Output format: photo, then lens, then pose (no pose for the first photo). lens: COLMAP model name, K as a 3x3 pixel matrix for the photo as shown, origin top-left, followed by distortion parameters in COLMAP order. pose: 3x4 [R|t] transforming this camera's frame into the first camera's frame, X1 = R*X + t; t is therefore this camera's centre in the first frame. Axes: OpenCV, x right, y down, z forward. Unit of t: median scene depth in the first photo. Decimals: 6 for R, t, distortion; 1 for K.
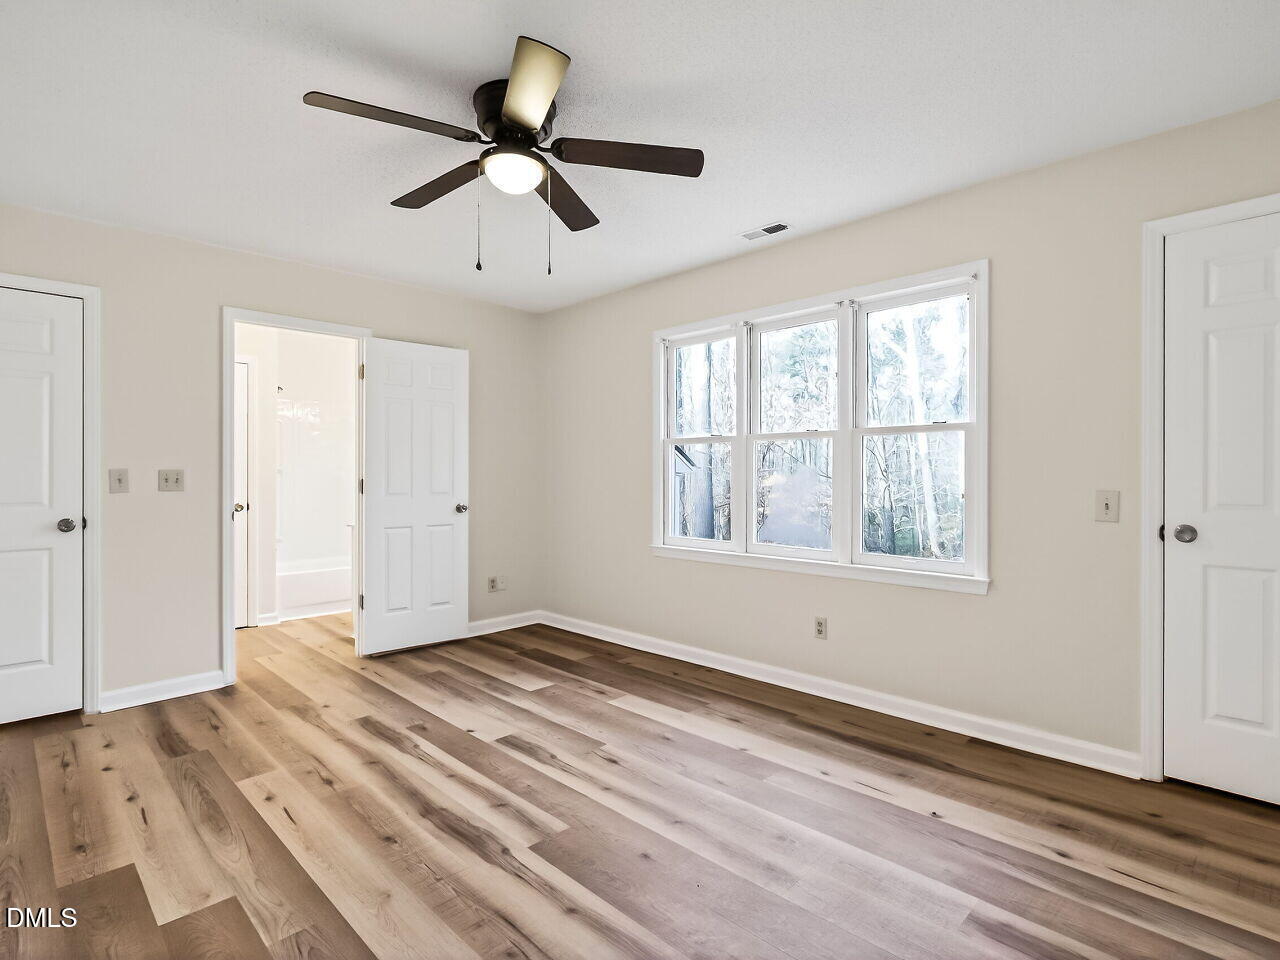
lens RADIAL K [[645.3, 0, 640.0], [0, 645.3, 480.0], [0, 0, 1]] dist [-0.001989, -0.000158]
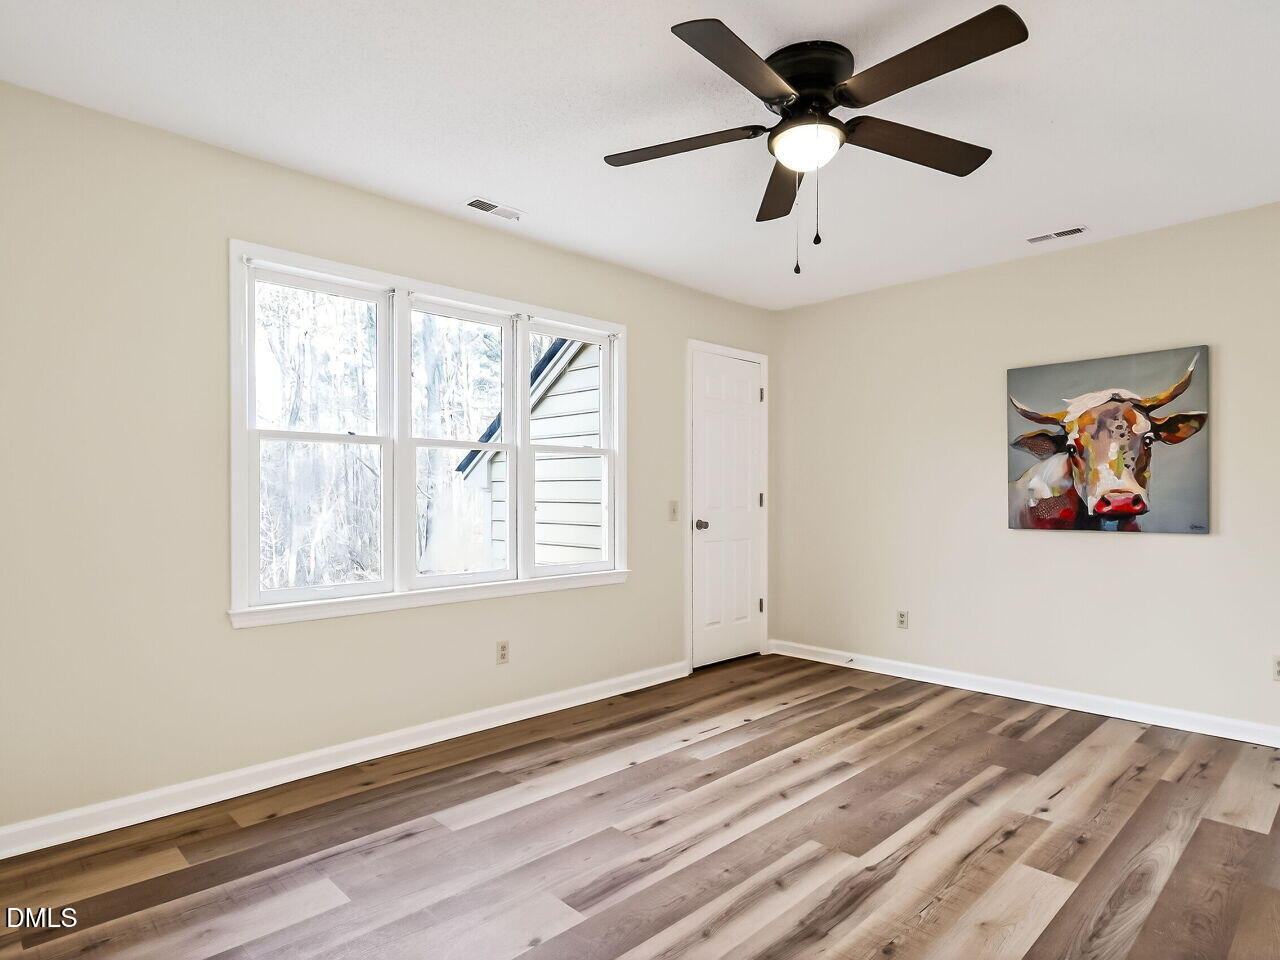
lens RADIAL K [[708.7, 0, 655.5], [0, 708.7, 501.2], [0, 0, 1]] dist [0.002208, 0.000784]
pose [[0.019841, -0.008349, 0.999768, -0.905426], [0.006767, 0.999943, 0.008216, 0.002439], [-0.999780, 0.006602, 0.019896, 0.913154]]
